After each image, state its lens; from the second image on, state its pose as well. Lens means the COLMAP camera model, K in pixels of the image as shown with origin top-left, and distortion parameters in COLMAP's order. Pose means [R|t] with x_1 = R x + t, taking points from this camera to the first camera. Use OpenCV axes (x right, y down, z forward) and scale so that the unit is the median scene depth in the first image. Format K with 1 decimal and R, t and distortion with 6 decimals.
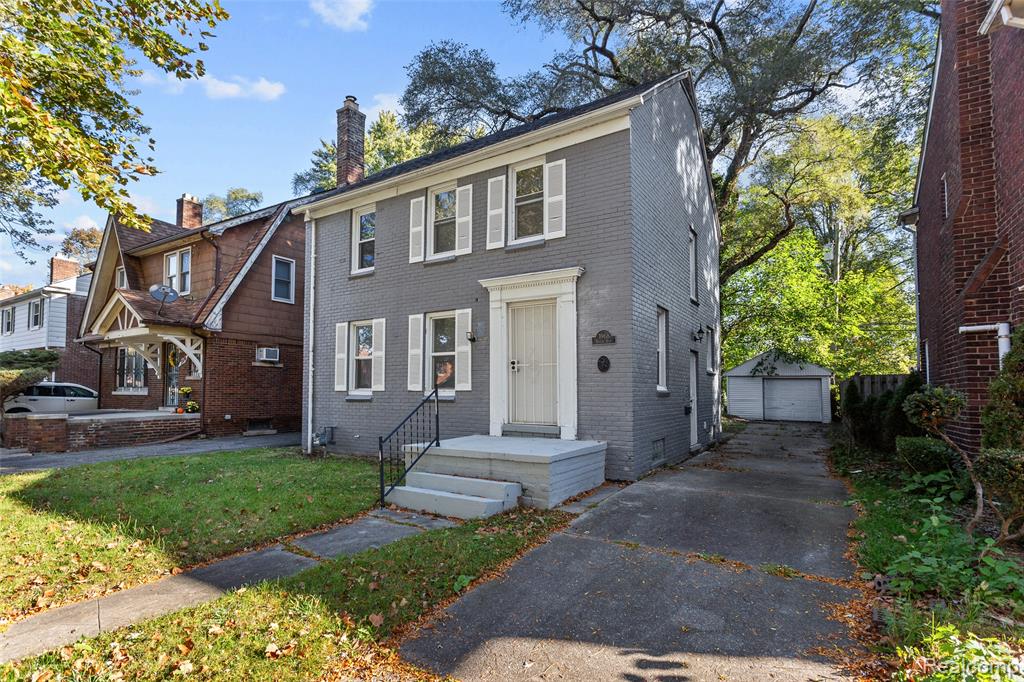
lens RADIAL K [[486.2, 0, 515.3], [0, 486.2, 350.9], [0, 0, 1]] dist [-0.000663, 0.000554]
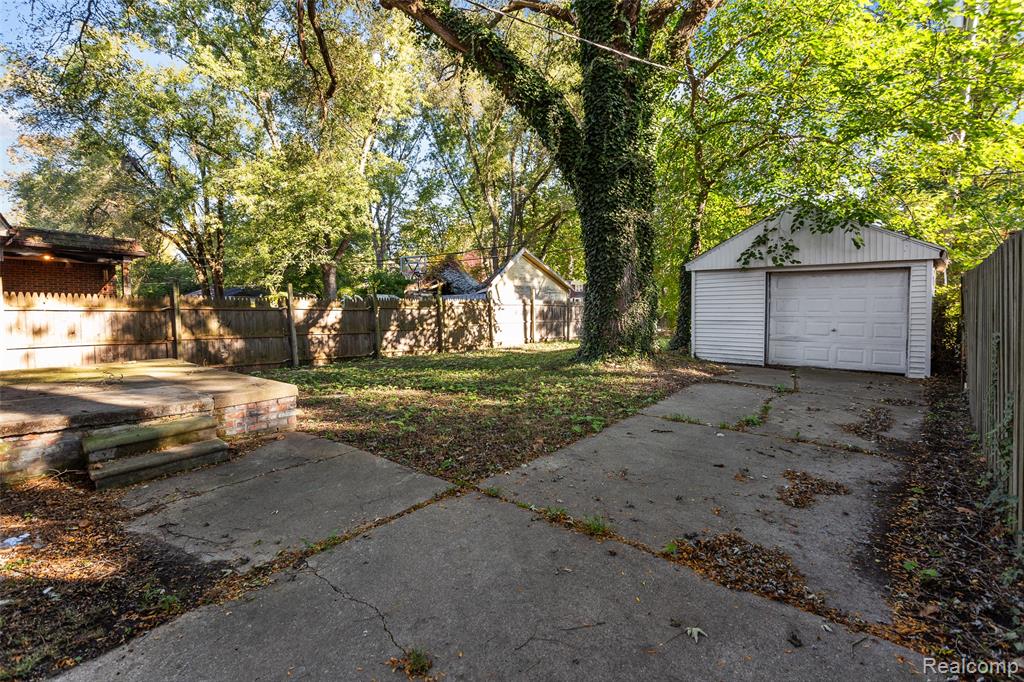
lens RADIAL K [[486.2, 0, 510.9], [0, 486.2, 331.7], [0, 0, 1]] dist [-0.000663, 0.000554]
pose [[0.989480, -0.011897, -0.144179, 0.344652], [0.030562, 0.991310, 0.127948, 0.045931], [0.141403, -0.131009, 0.981245, 0.528823]]
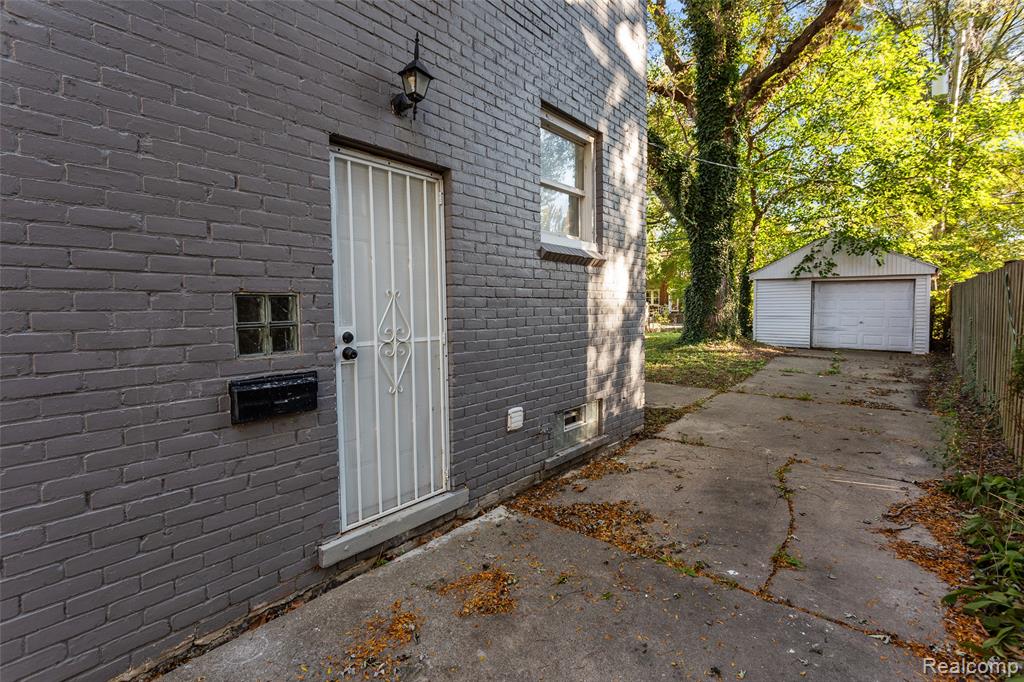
lens RADIAL K [[486.2, 0, 512.7], [0, 486.2, 330.5], [0, 0, 1]] dist [-0.000663, 0.000554]
pose [[0.992596, -0.011773, -0.120894, 0.205807], [0.027154, 0.991610, 0.126383, 0.029489], [0.118392, -0.128730, 0.984587, 0.338624]]
